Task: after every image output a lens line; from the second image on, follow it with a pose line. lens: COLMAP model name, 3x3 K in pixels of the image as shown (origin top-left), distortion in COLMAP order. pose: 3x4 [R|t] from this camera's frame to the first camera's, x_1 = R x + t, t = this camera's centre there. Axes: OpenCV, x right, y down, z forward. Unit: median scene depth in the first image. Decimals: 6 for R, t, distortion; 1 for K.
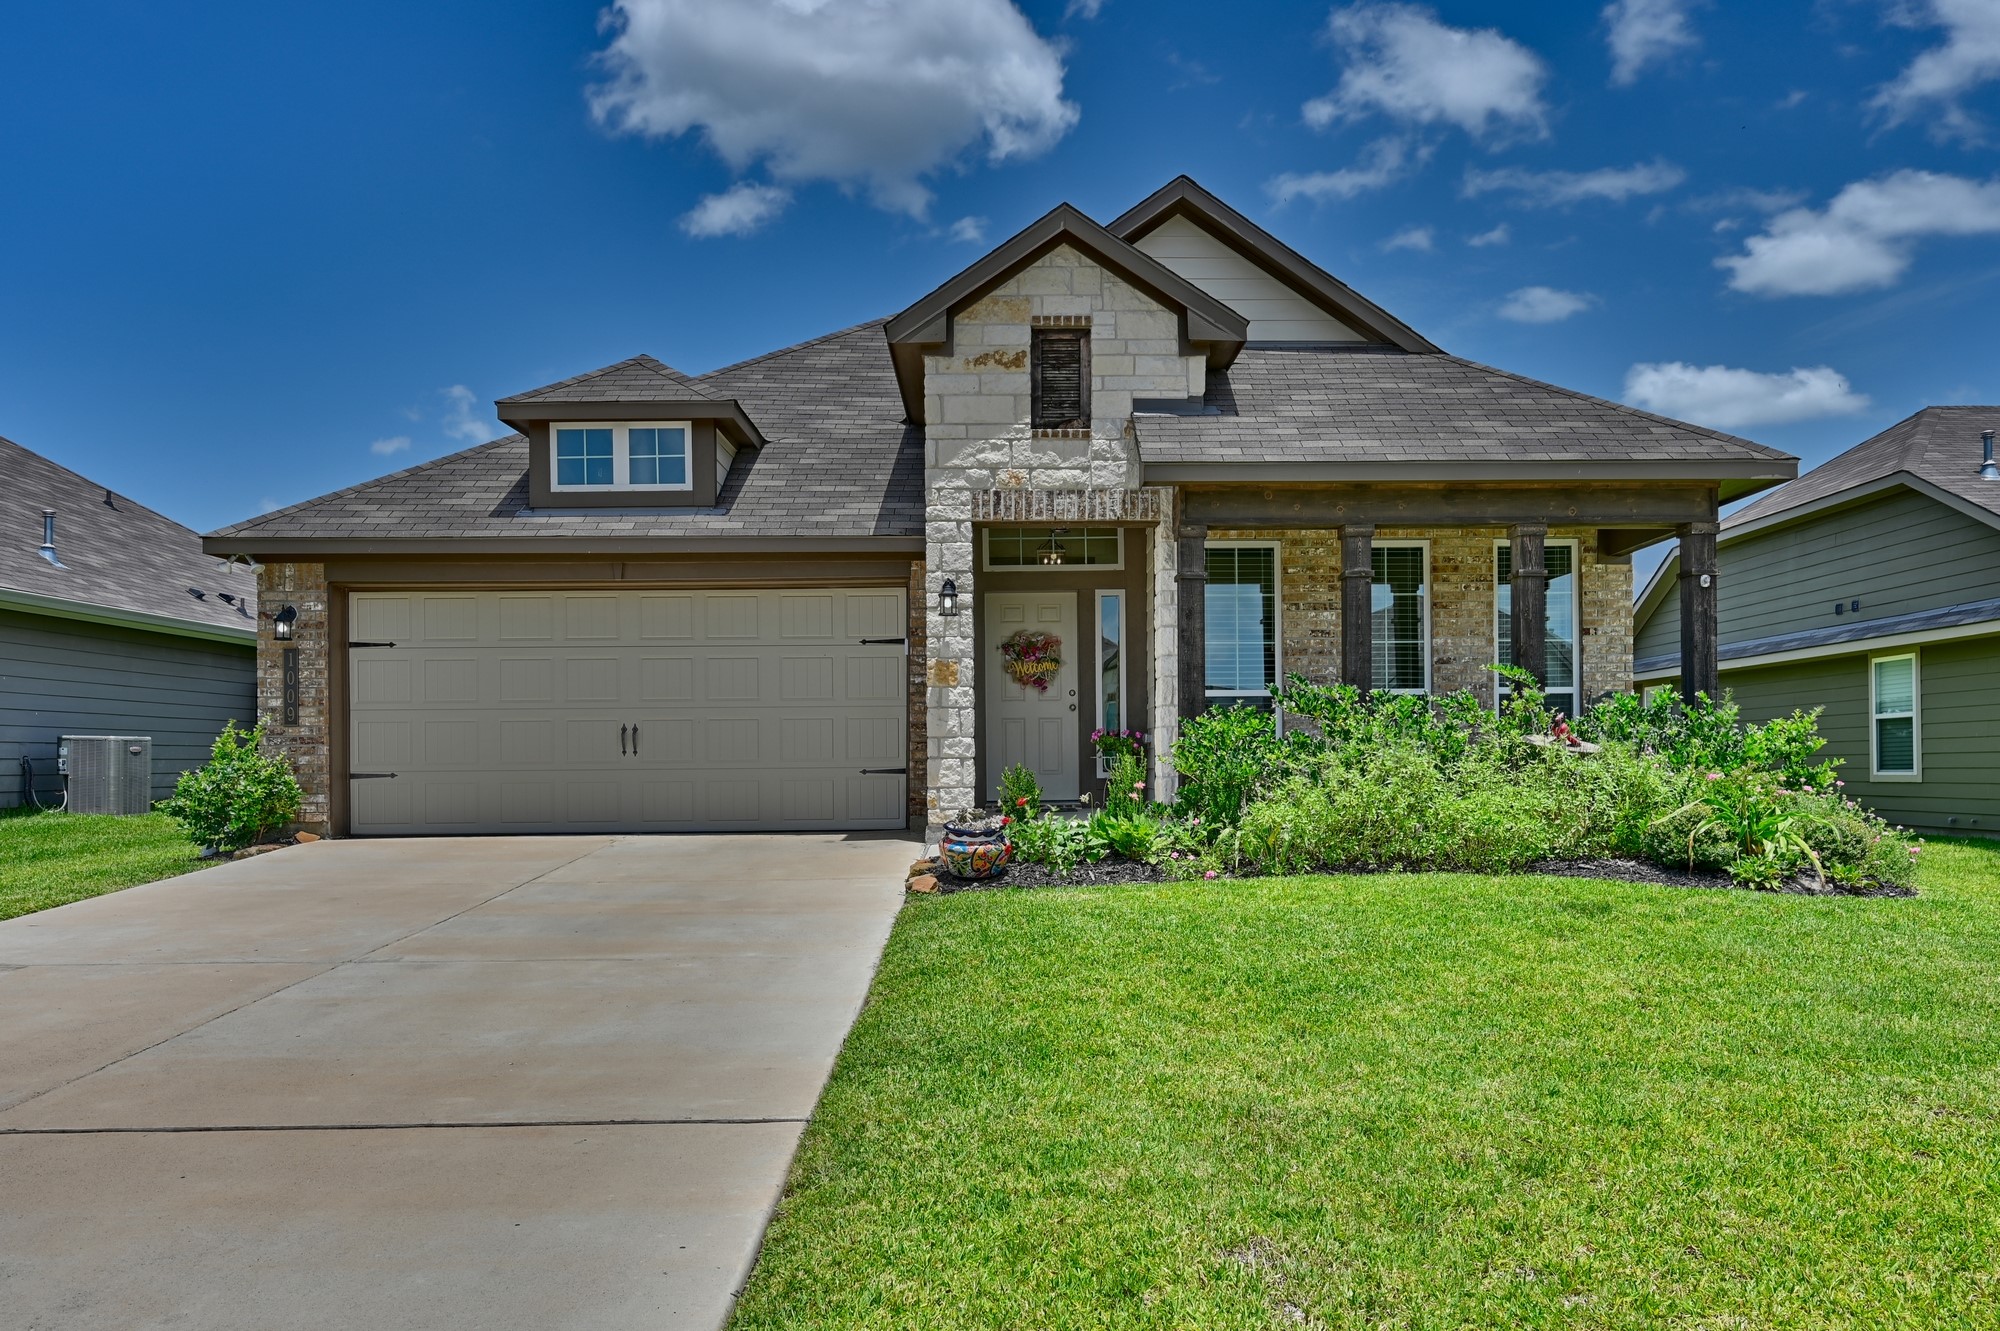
lens RADIAL K [[1366.4, 0, 1033.3], [0, 1366.4, 770.3], [0, 0, 1]] dist [0.020539, -0.002162]
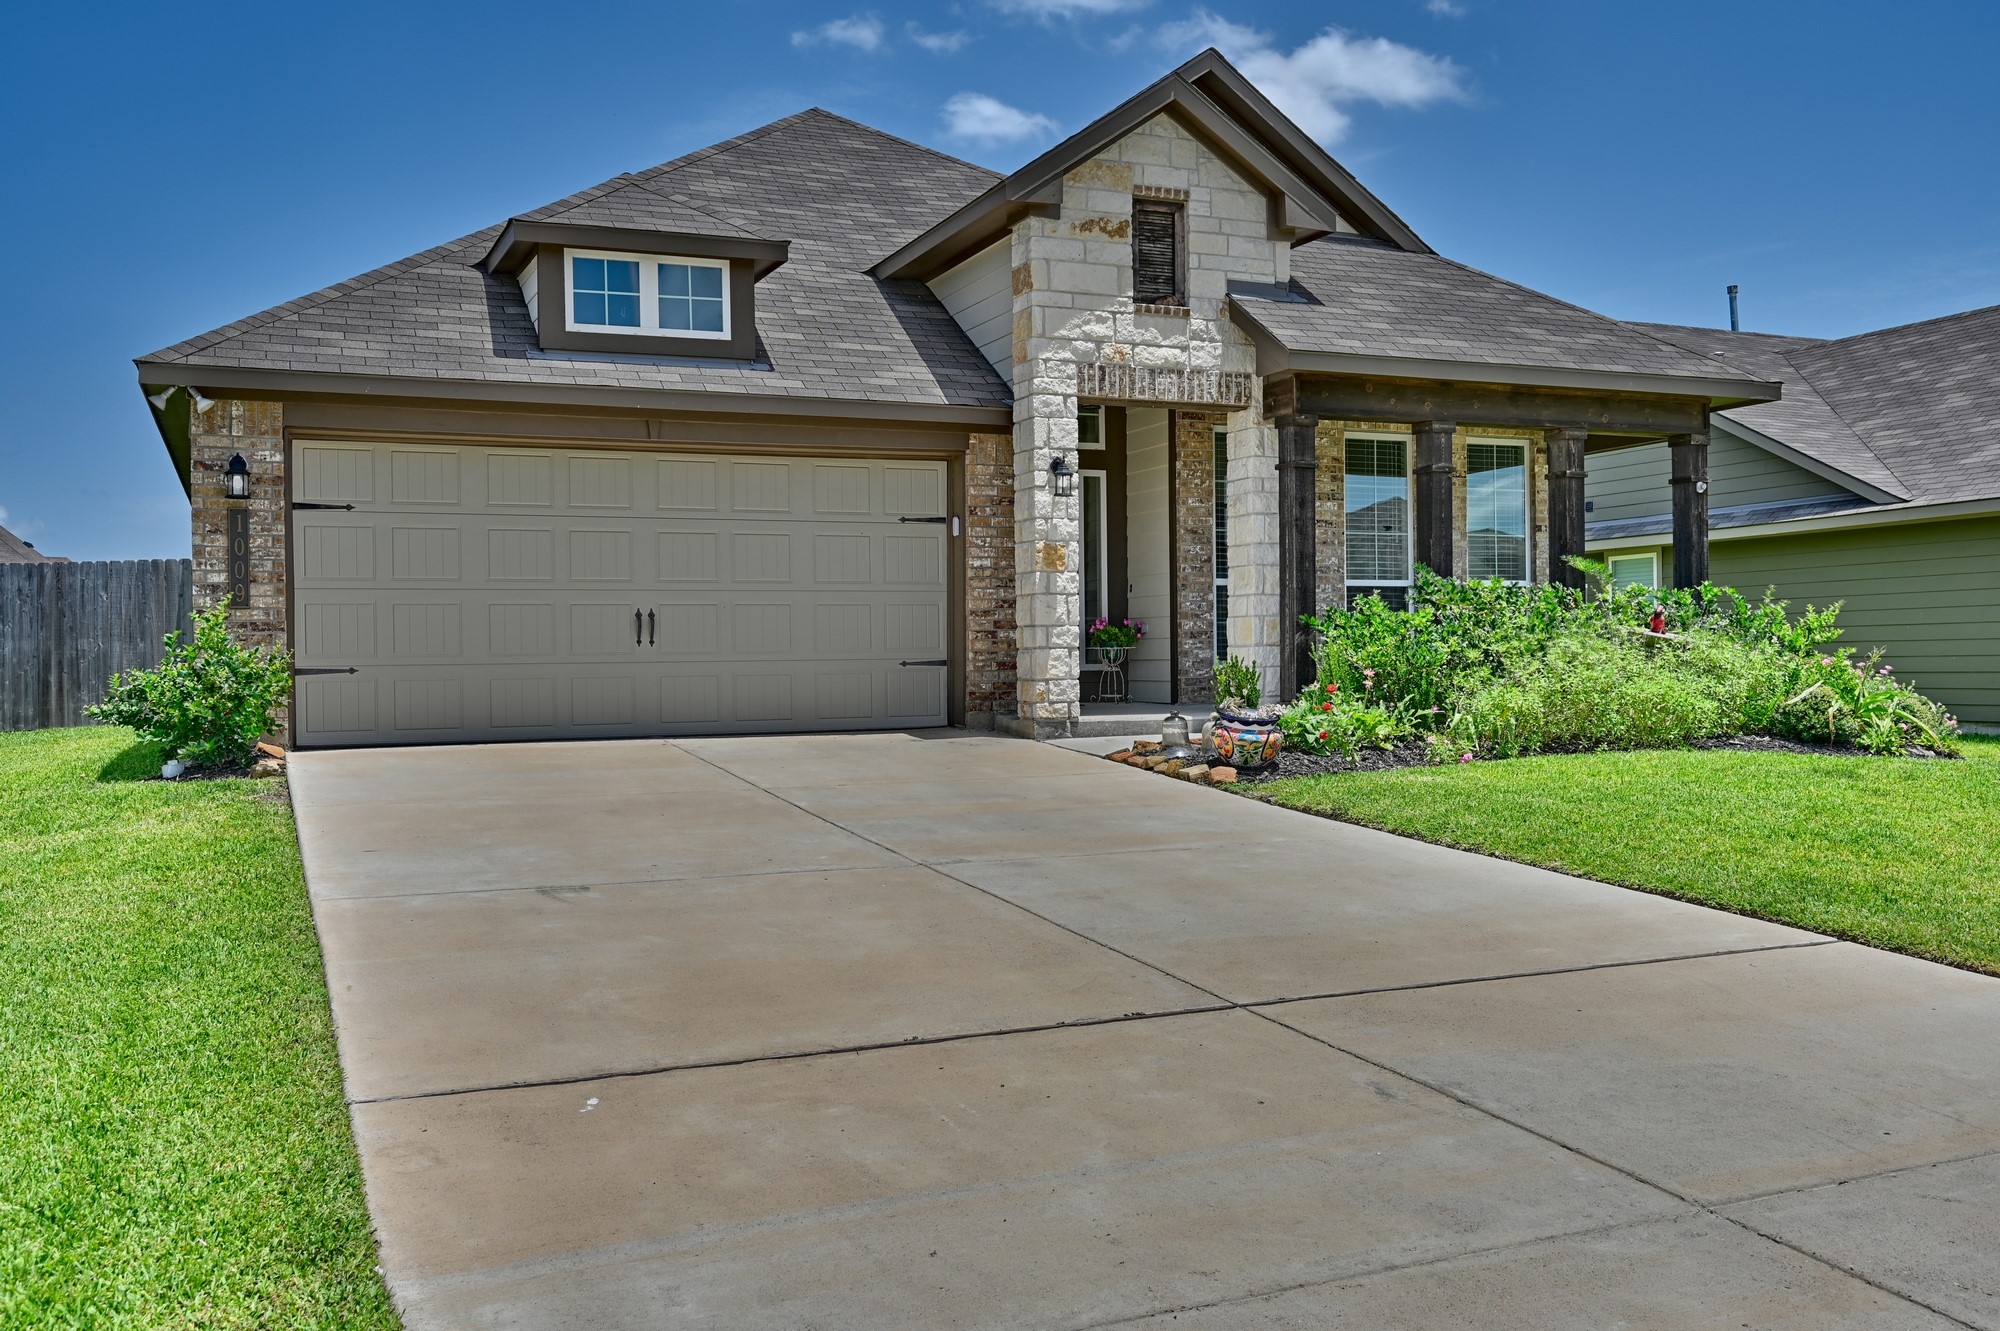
lens RADIAL K [[1724.8, 0, 999.1], [0, 1724.8, 664.9], [0, 0, 1]] dist [0.022110, 0.013233]
pose [[0.930561, -0.003221, 0.366123, -0.529365], [0.005065, 0.999979, -0.004075, 0.006909], [-0.366102, 0.005647, 0.930558, -0.083205]]
